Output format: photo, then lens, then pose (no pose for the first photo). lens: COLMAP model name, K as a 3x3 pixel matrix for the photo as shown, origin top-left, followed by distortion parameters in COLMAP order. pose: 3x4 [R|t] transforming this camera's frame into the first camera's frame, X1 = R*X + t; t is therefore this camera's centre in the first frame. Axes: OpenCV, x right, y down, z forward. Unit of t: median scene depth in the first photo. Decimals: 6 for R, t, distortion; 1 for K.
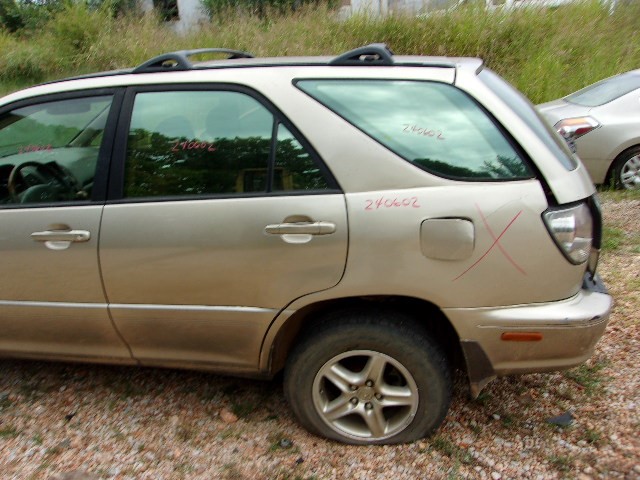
lens RADIAL K [[504.5, 0, 320.0], [0, 504.5, 240.0], [0, 0, 1]] dist [-0.011487, 0.003298]
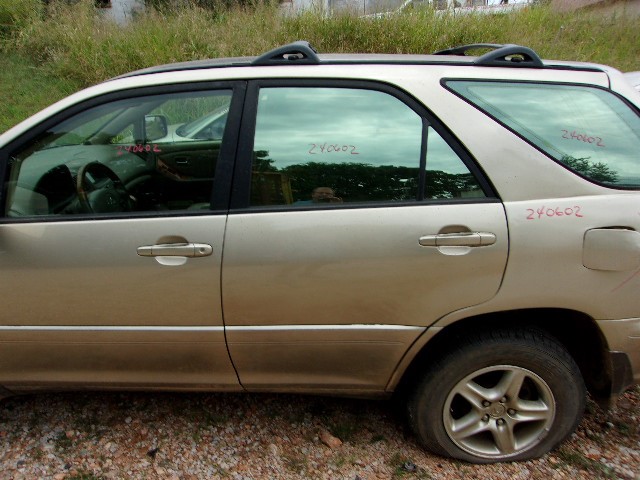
lens RADIAL K [[503.6, 0, 320.0], [0, 503.6, 240.0], [0, 0, 1]] dist [-0.004285, 0.007967]
pose [[0.990288, -0.011801, 0.138527, -0.368334], [0.011212, 0.999924, 0.005029, -0.025875], [-0.138576, -0.003427, 0.990346, 0.100066]]
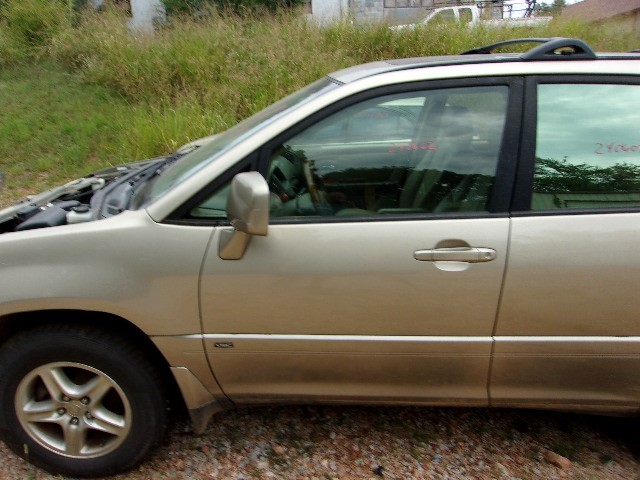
lens RADIAL K [[501.2, 0, 320.0], [0, 501.2, 240.0], [0, 0, 1]] dist [0.008088, 0.009753]
pose [[0.990029, -0.000013, 0.140864, -0.804190], [0.002292, 0.999869, -0.016014, -0.018848], [-0.140845, 0.016178, 0.989899, 0.215452]]
